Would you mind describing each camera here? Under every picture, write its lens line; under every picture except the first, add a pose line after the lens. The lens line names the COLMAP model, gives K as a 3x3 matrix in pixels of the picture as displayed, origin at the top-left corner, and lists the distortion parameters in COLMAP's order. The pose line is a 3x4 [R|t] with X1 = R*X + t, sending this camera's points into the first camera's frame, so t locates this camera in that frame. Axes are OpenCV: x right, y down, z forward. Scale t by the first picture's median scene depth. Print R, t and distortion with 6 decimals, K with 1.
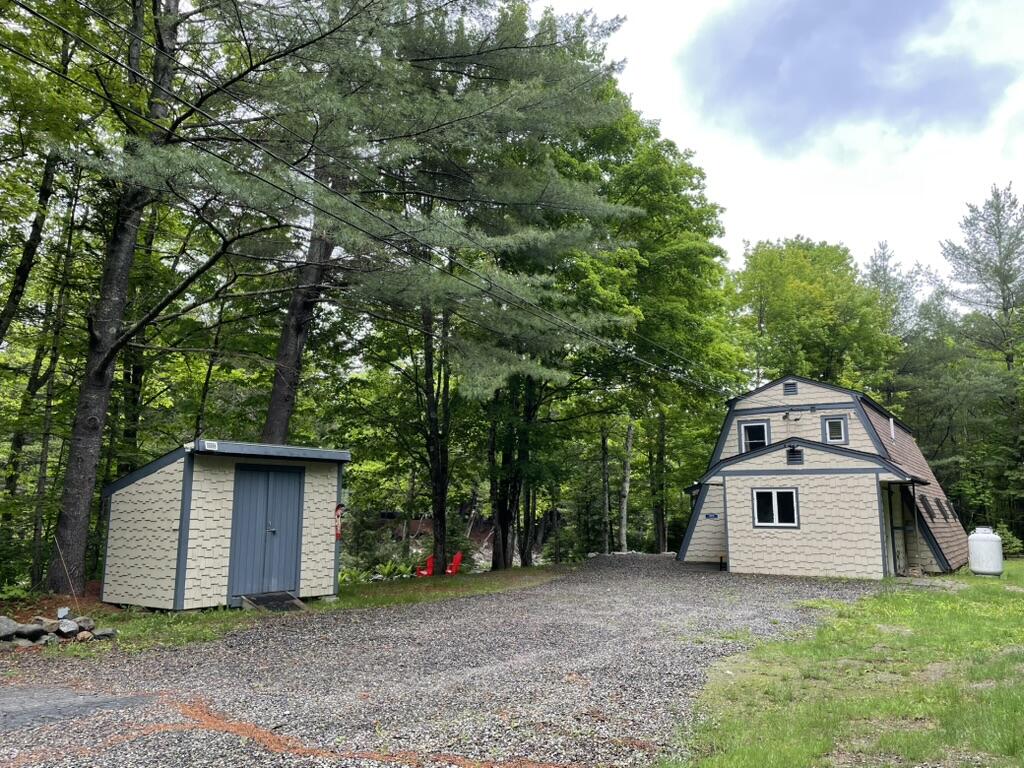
lens RADIAL K [[773.0, 0, 505.5], [0, 773.0, 381.6], [0, 0, 1]] dist [0.091317, -0.102718]
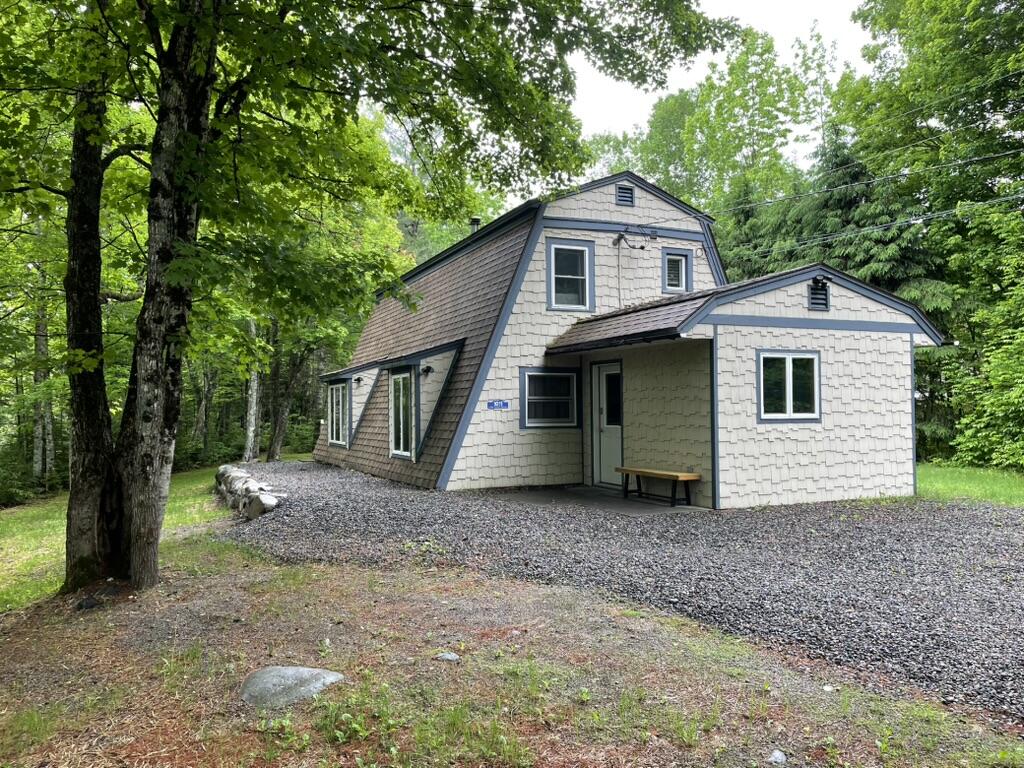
lens RADIAL K [[773.0, 0, 507.9], [0, 773.0, 387.7], [0, 0, 1]] dist [0.091317, -0.102718]
pose [[0.538729, 0.013927, 0.842364, -0.223857], [-0.133622, 0.988619, 0.069113, 0.148033], [-0.831815, -0.149792, 0.534459, 0.854112]]
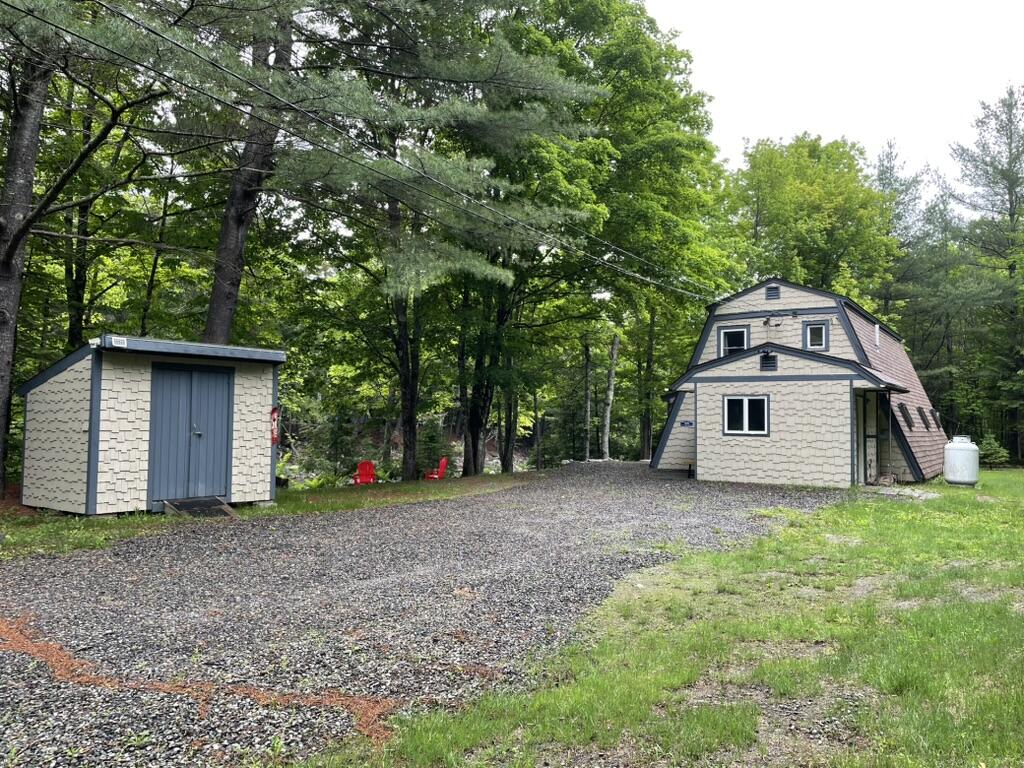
lens RADIAL K [[773.0, 0, 512.1], [0, 773.0, 376.2], [0, 0, 1]] dist [0.091317, -0.102718]
pose [[0.999962, 0.008686, 0.000903, 0.053145], [-0.008732, 0.993958, 0.109414, 0.009936], [0.000053, -0.109418, 0.993996, 0.044851]]
